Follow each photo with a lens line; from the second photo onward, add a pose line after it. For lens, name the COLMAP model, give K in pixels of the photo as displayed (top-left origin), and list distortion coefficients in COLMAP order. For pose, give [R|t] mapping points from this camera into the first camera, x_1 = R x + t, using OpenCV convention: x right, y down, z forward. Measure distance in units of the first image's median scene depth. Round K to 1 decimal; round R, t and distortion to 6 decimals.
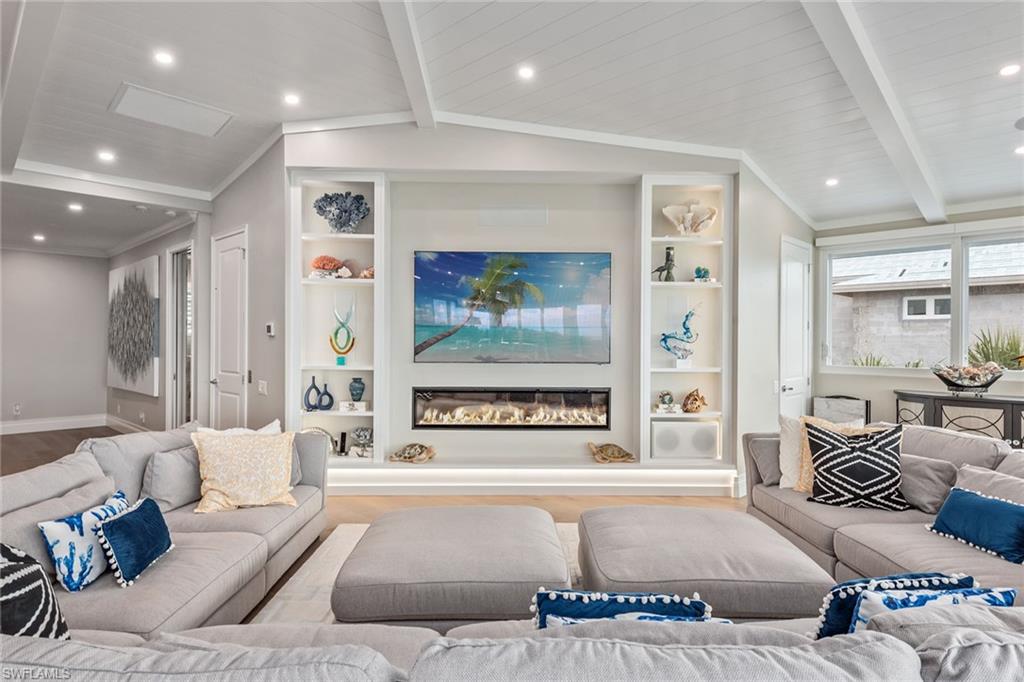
lens RADIAL K [[565.6, 0, 512.2], [0, 565.6, 344.8], [0, 0, 1]] dist [0.000484, -0.000508]
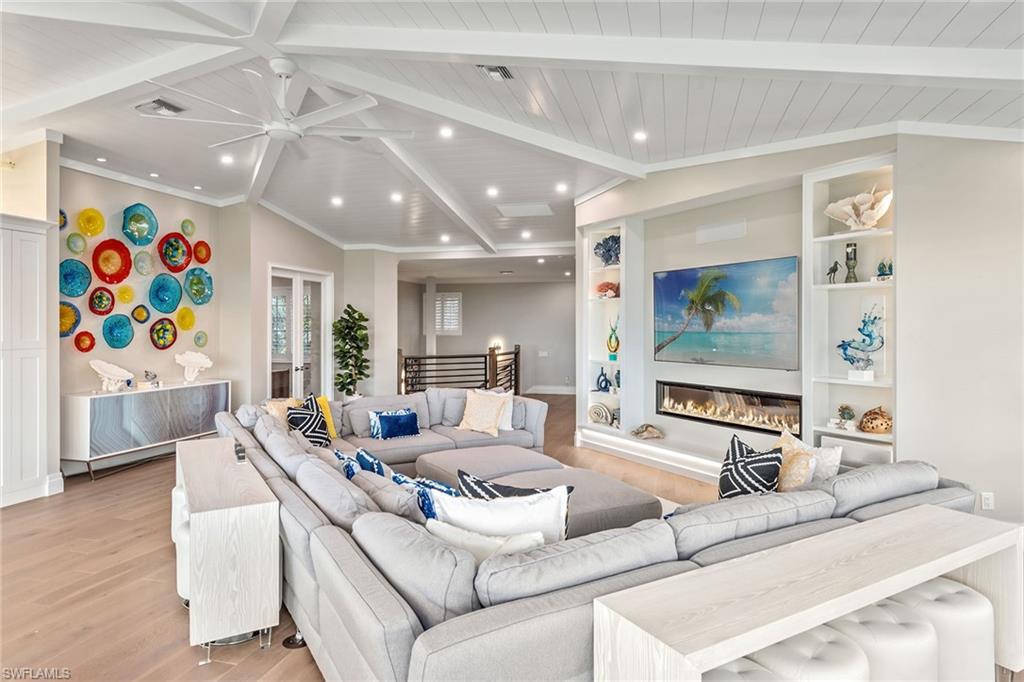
lens RADIAL K [[590.0, 0, 512.9], [0, 590.0, 324.9], [0, 0, 1]] dist [0.012595, -0.004945]
pose [[0.485223, -0.009149, -0.874343, 0.822783], [-0.005982, 0.999887, -0.013782, -0.028419], [0.874370, 0.011917, 0.485113, 0.085121]]
